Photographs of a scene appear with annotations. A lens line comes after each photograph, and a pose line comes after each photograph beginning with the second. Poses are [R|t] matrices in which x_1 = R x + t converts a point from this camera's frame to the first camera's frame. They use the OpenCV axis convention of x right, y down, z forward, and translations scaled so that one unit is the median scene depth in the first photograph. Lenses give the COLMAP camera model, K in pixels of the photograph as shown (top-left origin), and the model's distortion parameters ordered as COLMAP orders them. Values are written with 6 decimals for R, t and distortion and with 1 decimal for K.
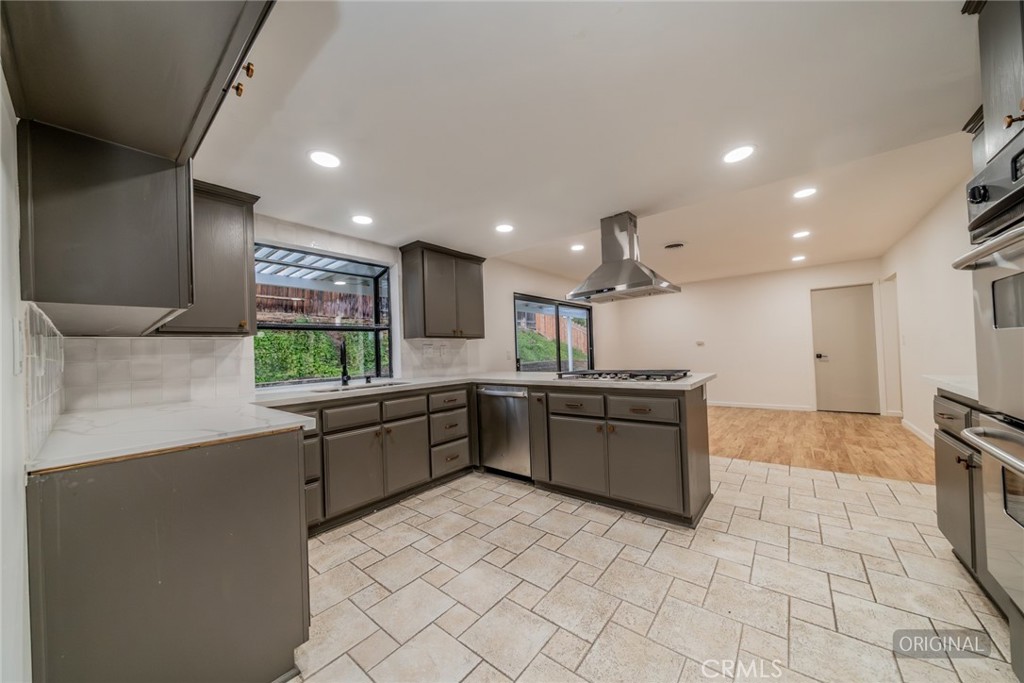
lens RADIAL K [[345.1, 0, 503.8], [0, 345.1, 341.5], [0, 0, 1]] dist [-0.015367, 0.000567]
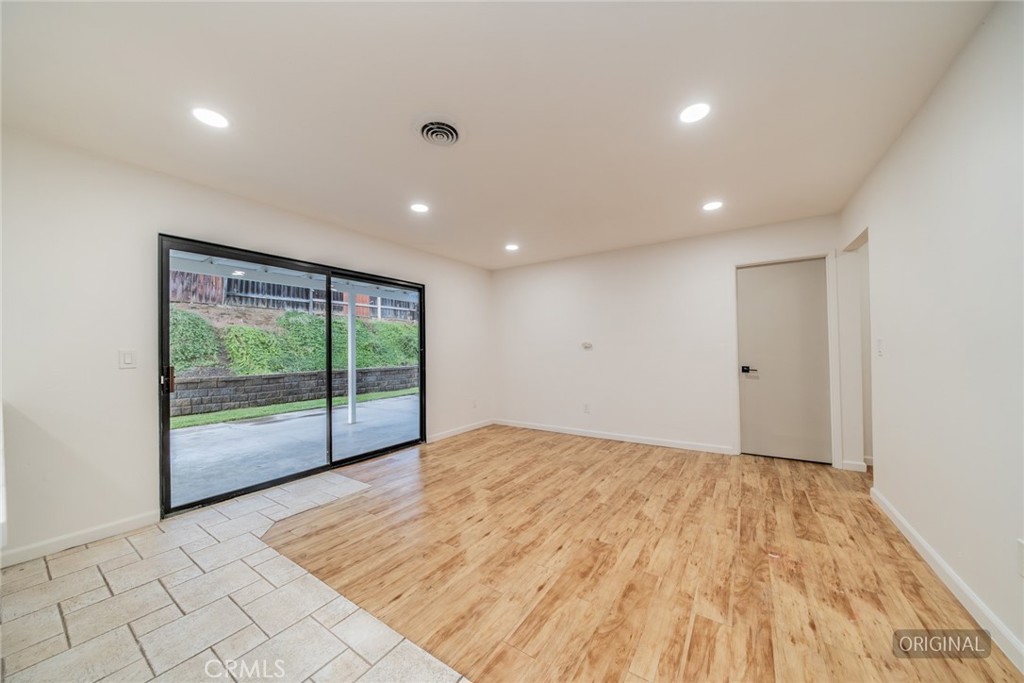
lens RADIAL K [[345.1, 0, 508.5], [0, 345.1, 341.2], [0, 0, 1]] dist [-0.015367, 0.000567]
pose [[0.994797, 0.024040, 0.099001, 0.393300], [-0.024208, 0.999707, 0.000494, -0.000097], [-0.098960, -0.002888, 0.995087, 0.380230]]
